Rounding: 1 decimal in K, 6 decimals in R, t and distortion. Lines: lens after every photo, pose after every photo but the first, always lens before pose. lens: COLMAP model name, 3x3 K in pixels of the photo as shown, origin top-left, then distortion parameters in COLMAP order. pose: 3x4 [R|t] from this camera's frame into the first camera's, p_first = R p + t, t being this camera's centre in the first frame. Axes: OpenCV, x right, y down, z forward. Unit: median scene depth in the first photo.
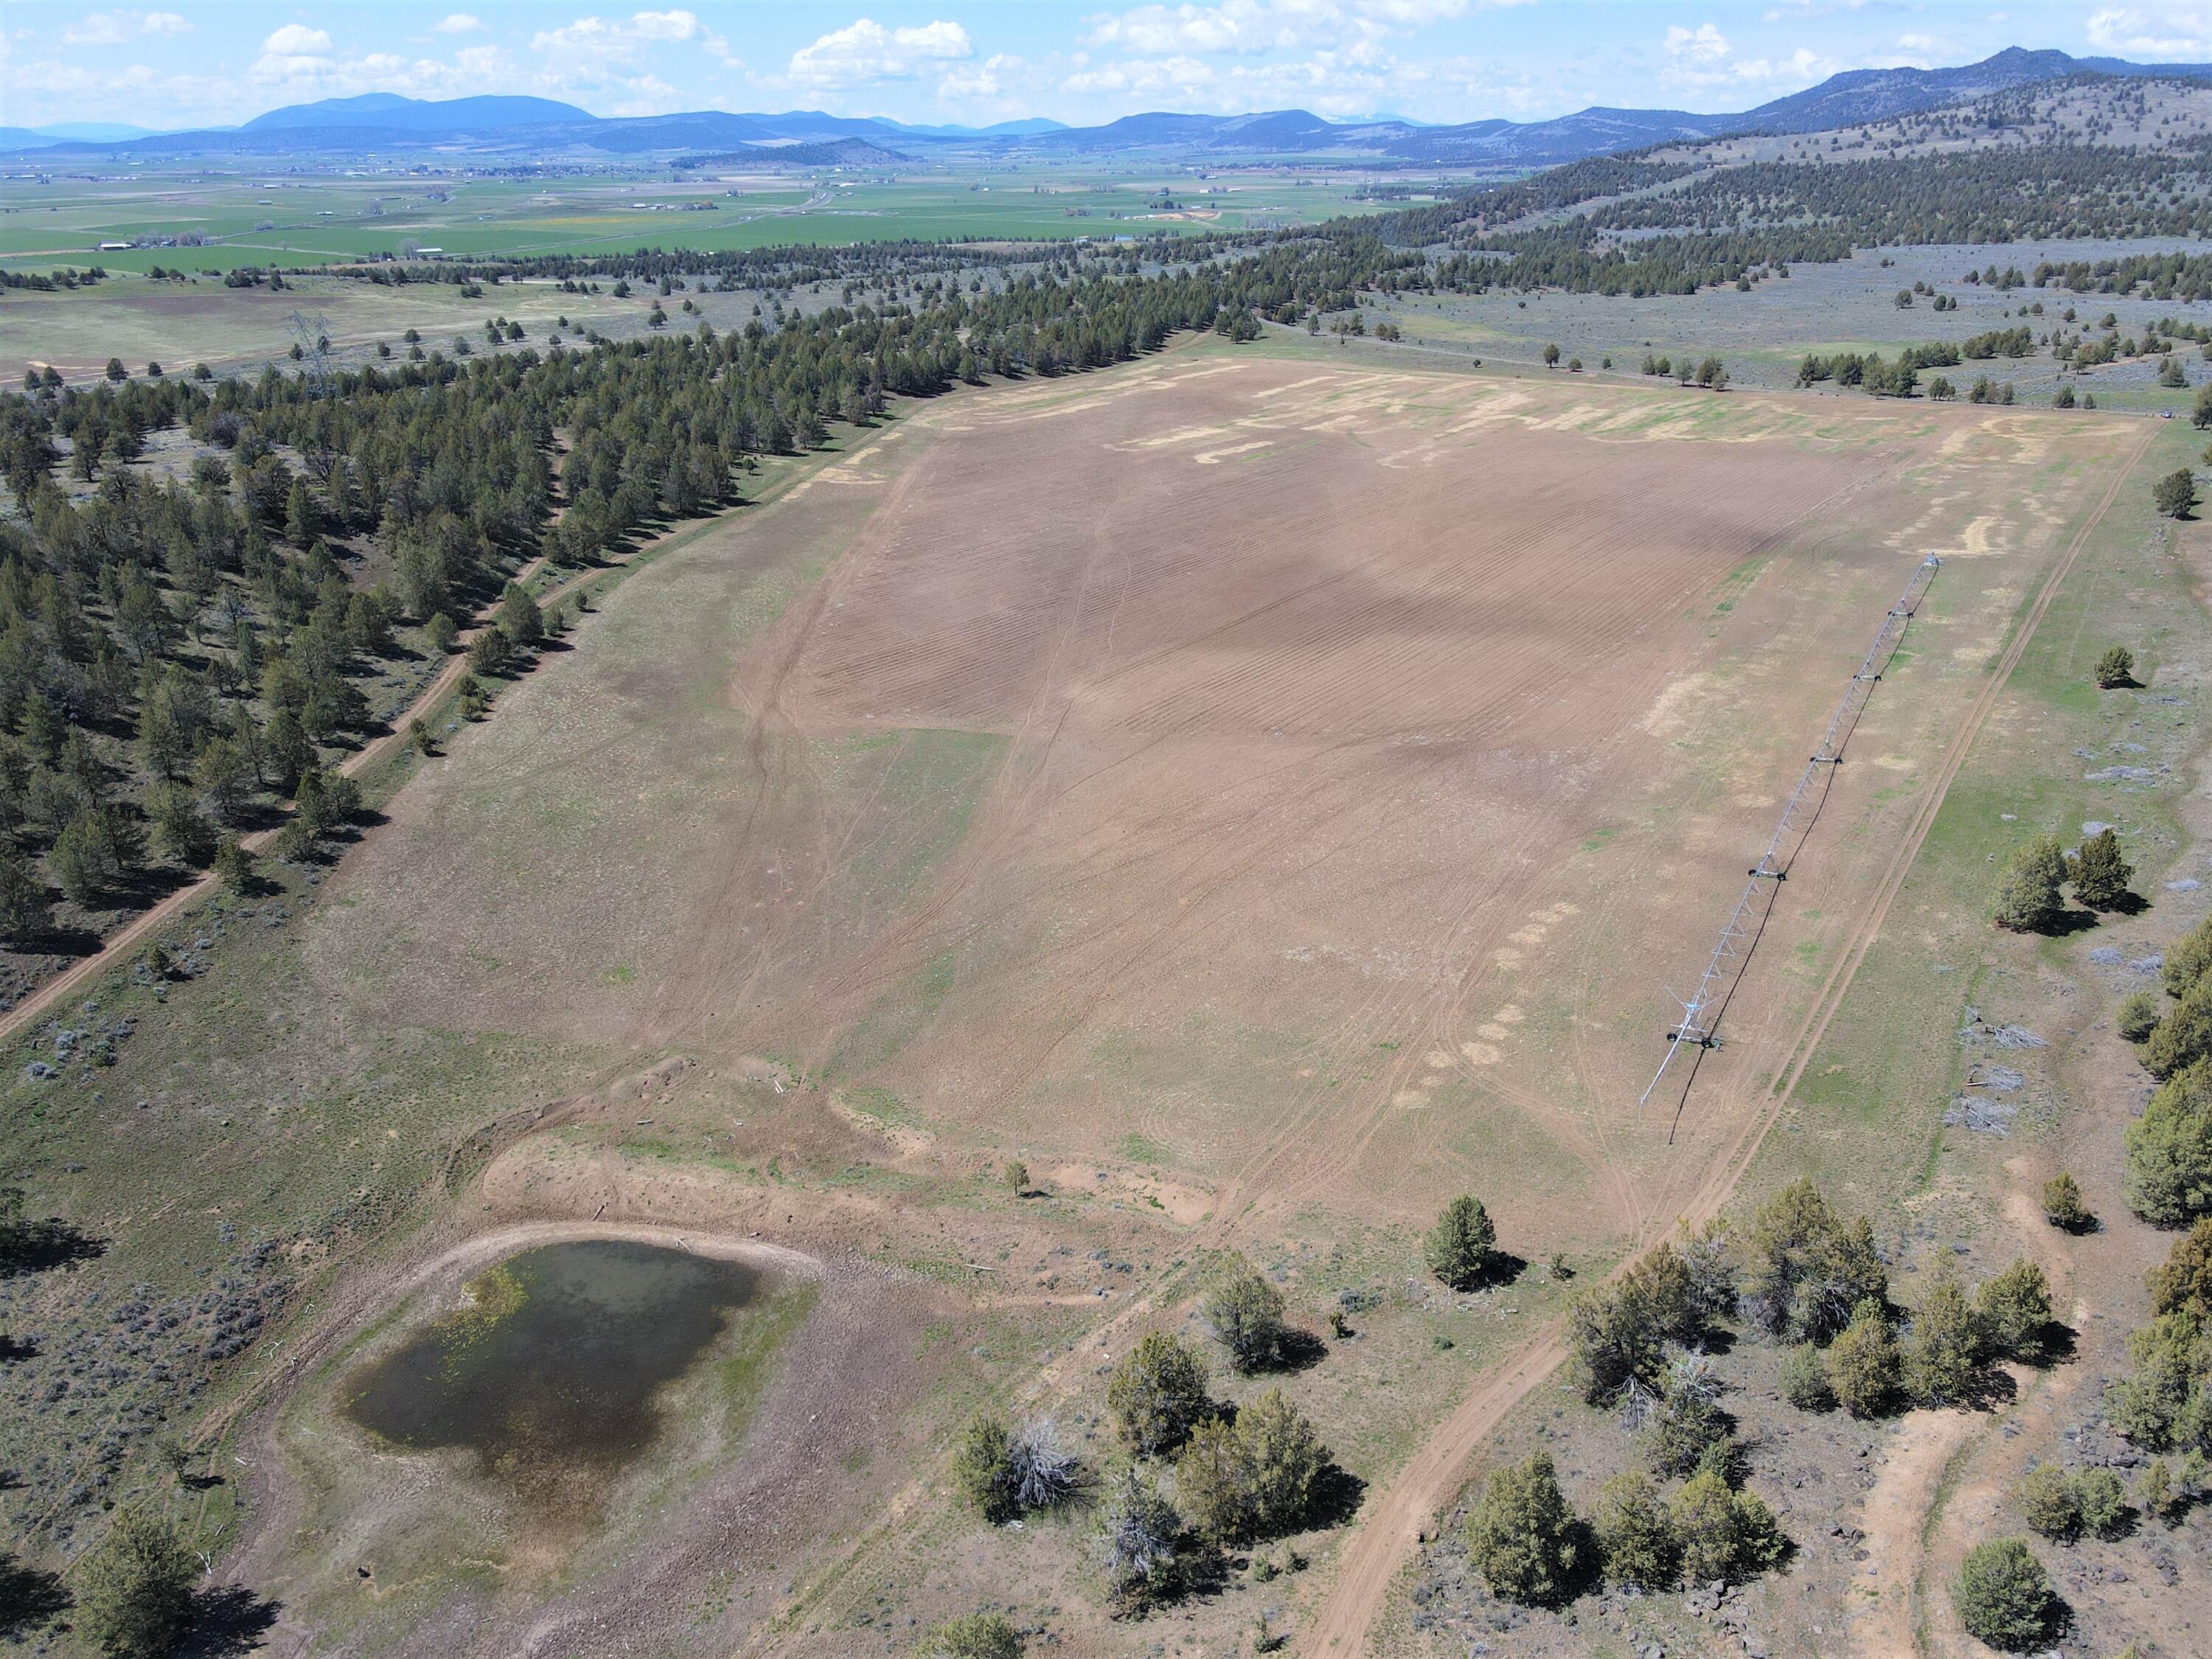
lens RADIAL K [[1536.4, 0, 1106.0], [0, 1536.4, 829.5], [0, 0, 1]] dist [0.003088, 0.026596]
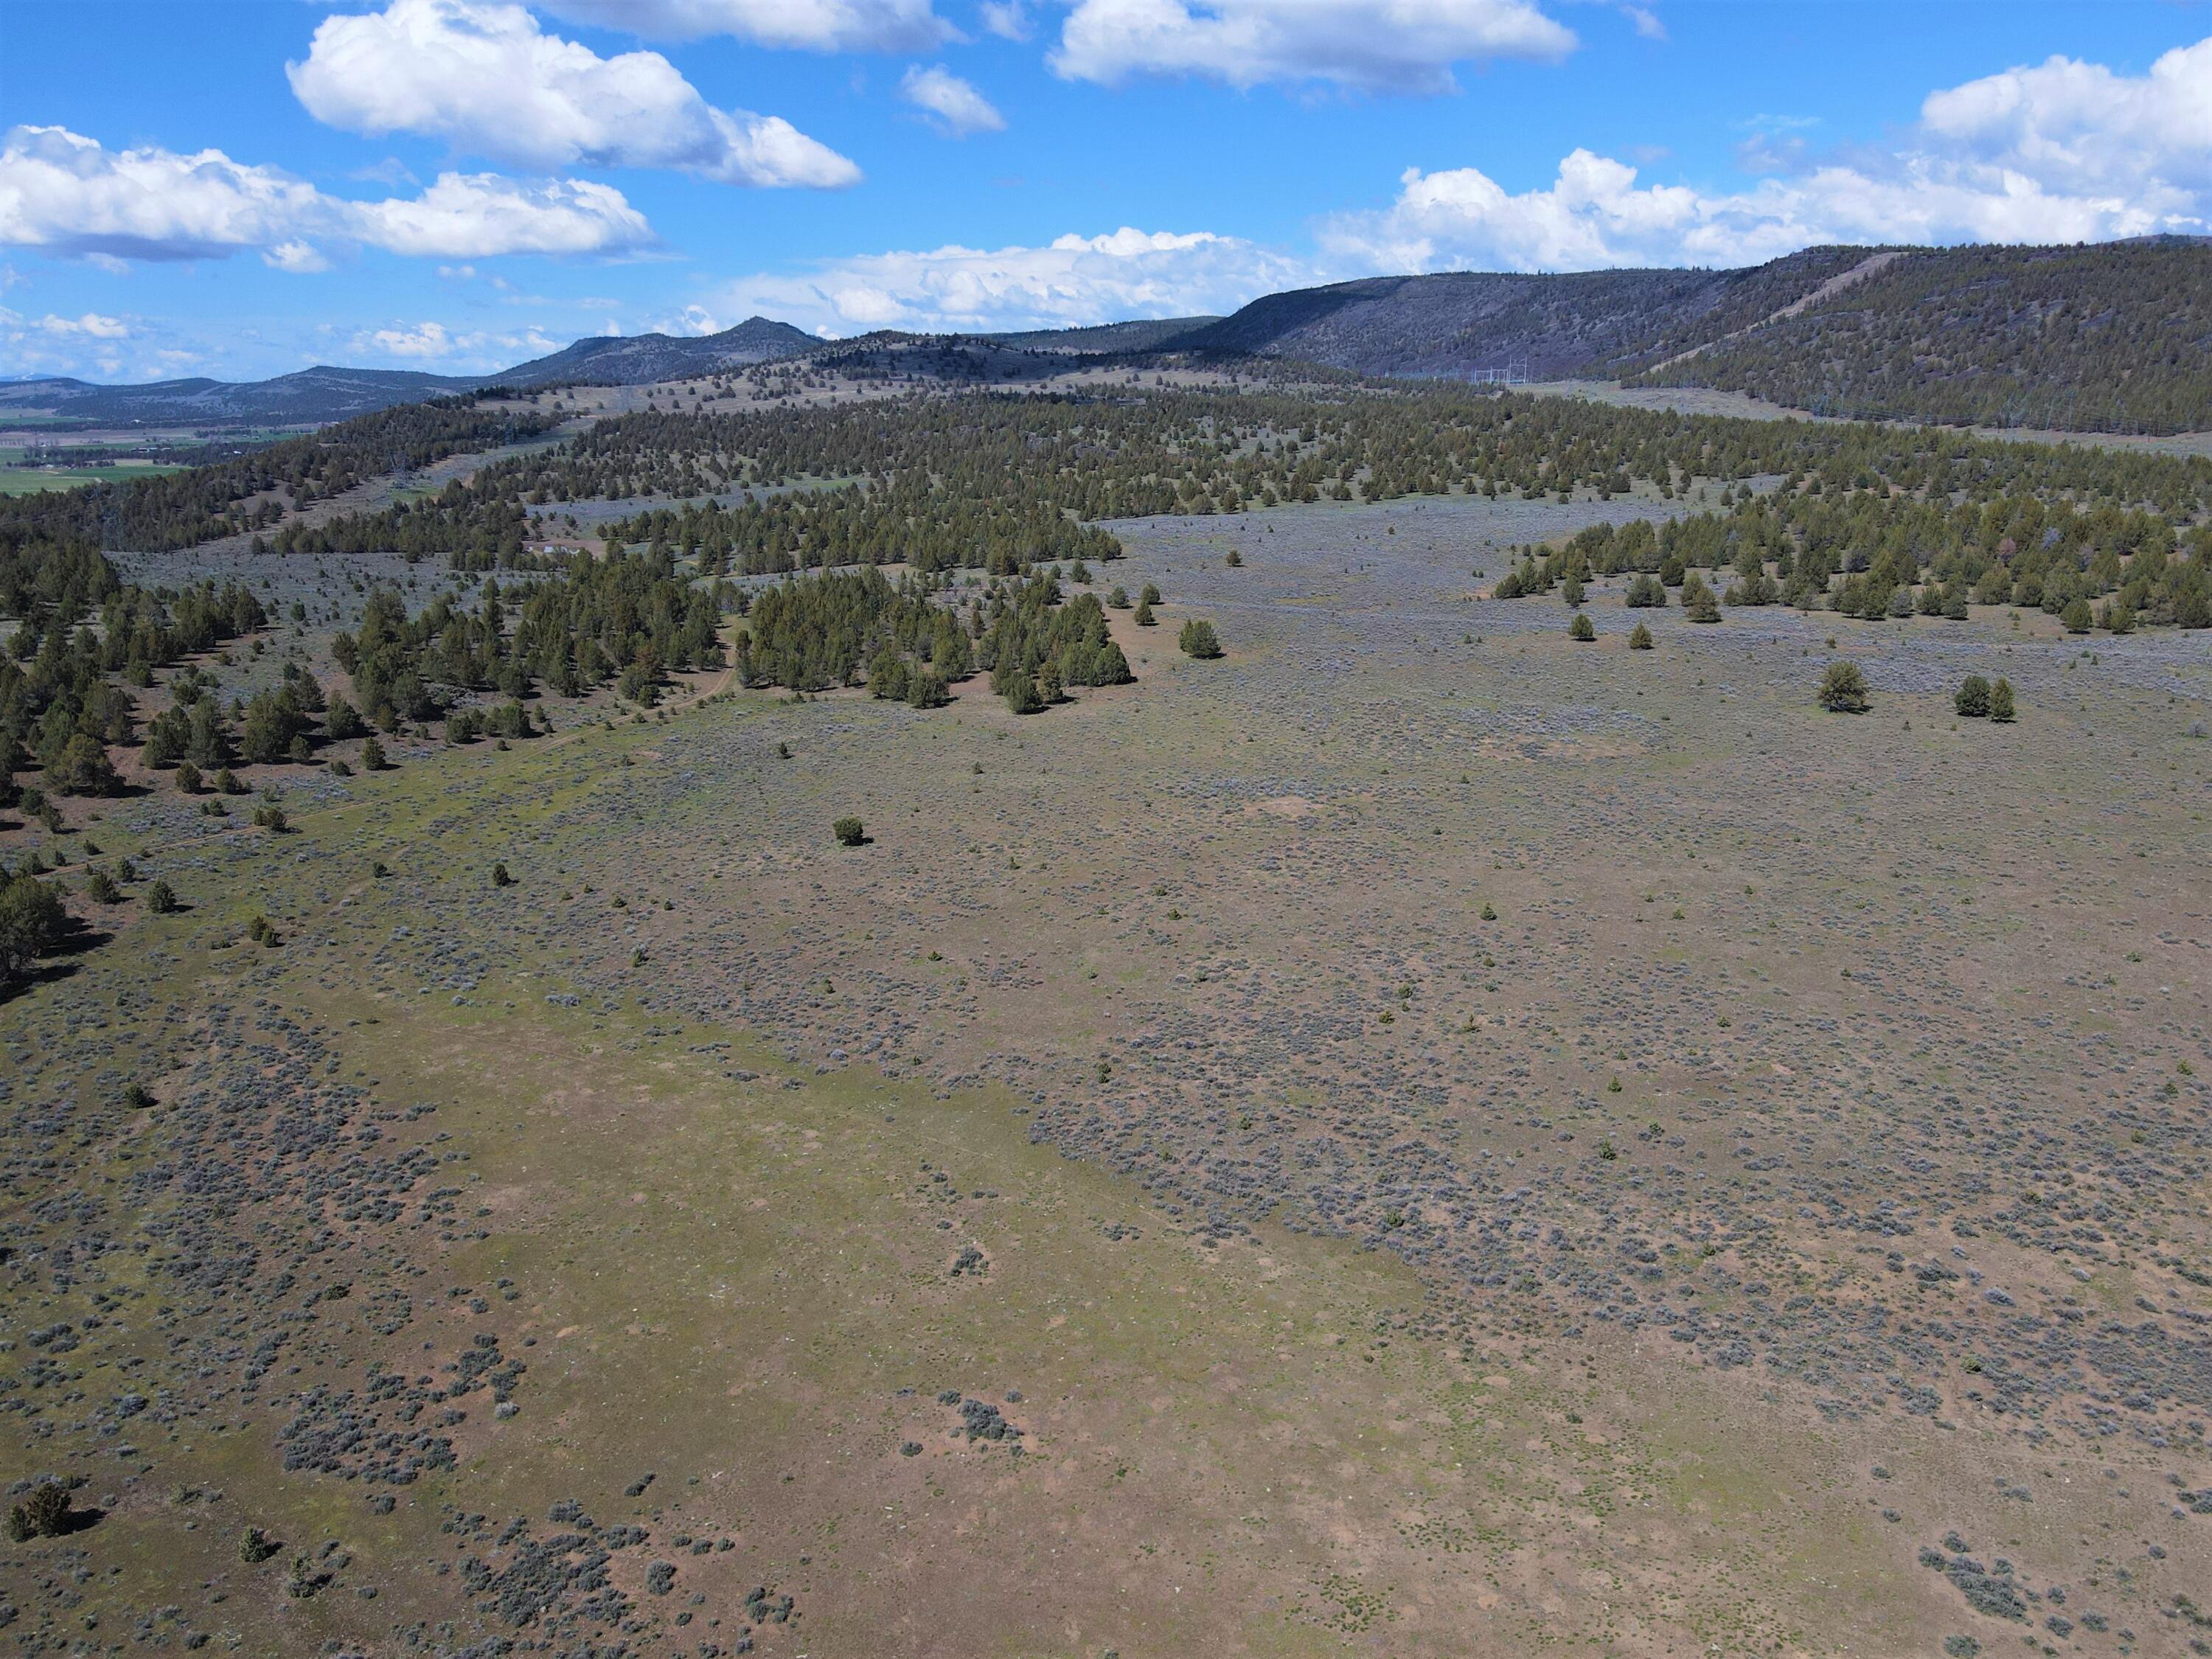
lens RADIAL K [[1549.0, 0, 1106.0], [0, 1549.0, 829.5], [0, 0, 1]] dist [-0.001812, -0.004326]
pose [[0.735217, -0.171775, 0.655705, 0.034838], [0.270811, 0.961236, -0.051835, -0.082052], [-0.621383, 0.215683, 0.753236, 0.202674]]
